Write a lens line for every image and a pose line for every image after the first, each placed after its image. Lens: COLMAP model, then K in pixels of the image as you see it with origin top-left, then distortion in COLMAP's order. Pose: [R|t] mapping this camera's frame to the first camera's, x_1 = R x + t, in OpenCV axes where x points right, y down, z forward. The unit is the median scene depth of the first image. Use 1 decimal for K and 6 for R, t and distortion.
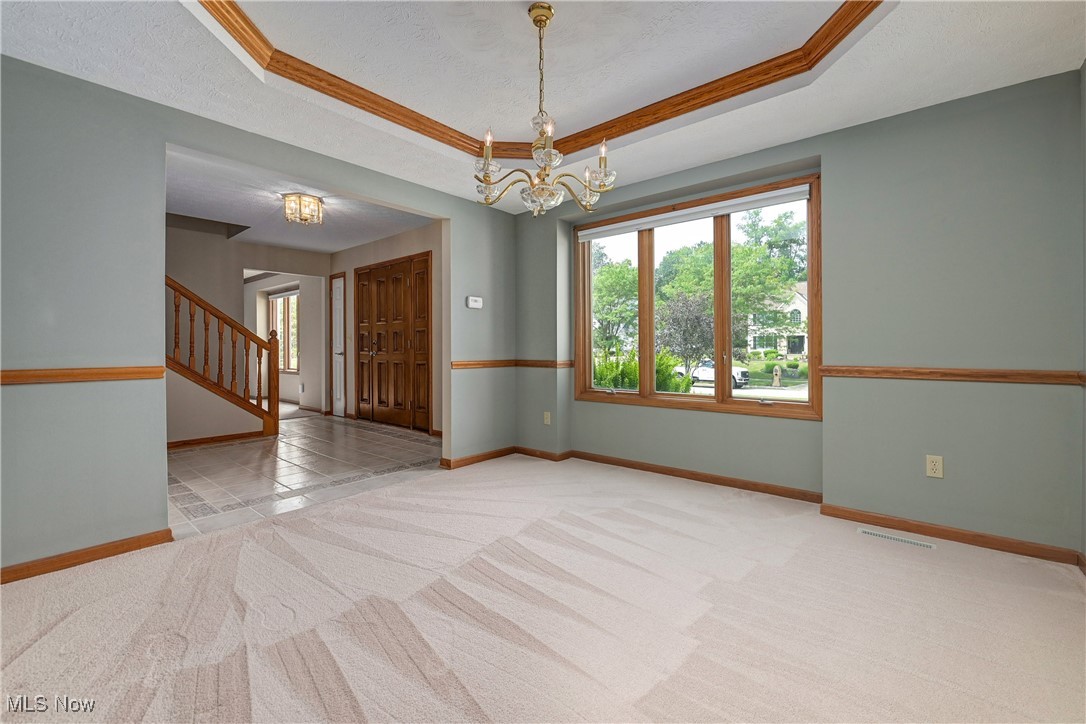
lens RADIAL K [[443.9, 0, 545.6], [0, 443.9, 353.7], [0, 0, 1]] dist [-0.006331, -0.000778]
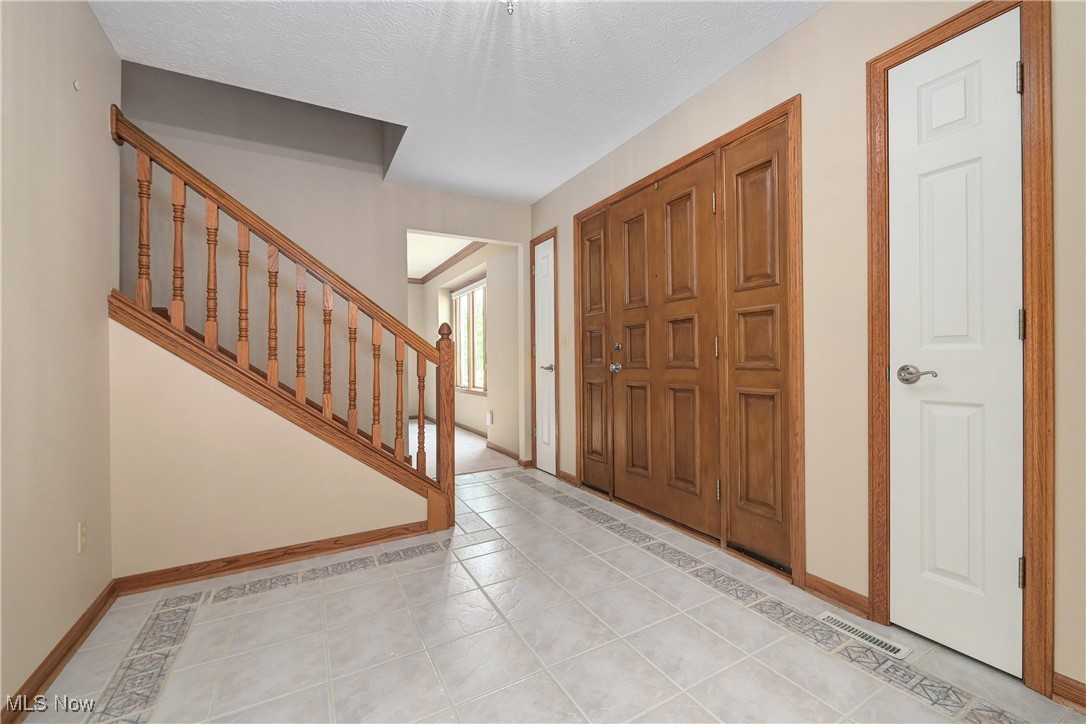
lens RADIAL K [[443.9, 0, 542.7], [0, 443.9, 362.4], [0, 0, 1]] dist [-0.006331, -0.000778]
pose [[0.929975, -0.005499, -0.367580, -0.252551], [0.004184, 0.999982, -0.004374, -0.004292], [0.367598, 0.002529, 0.929981, 0.445289]]
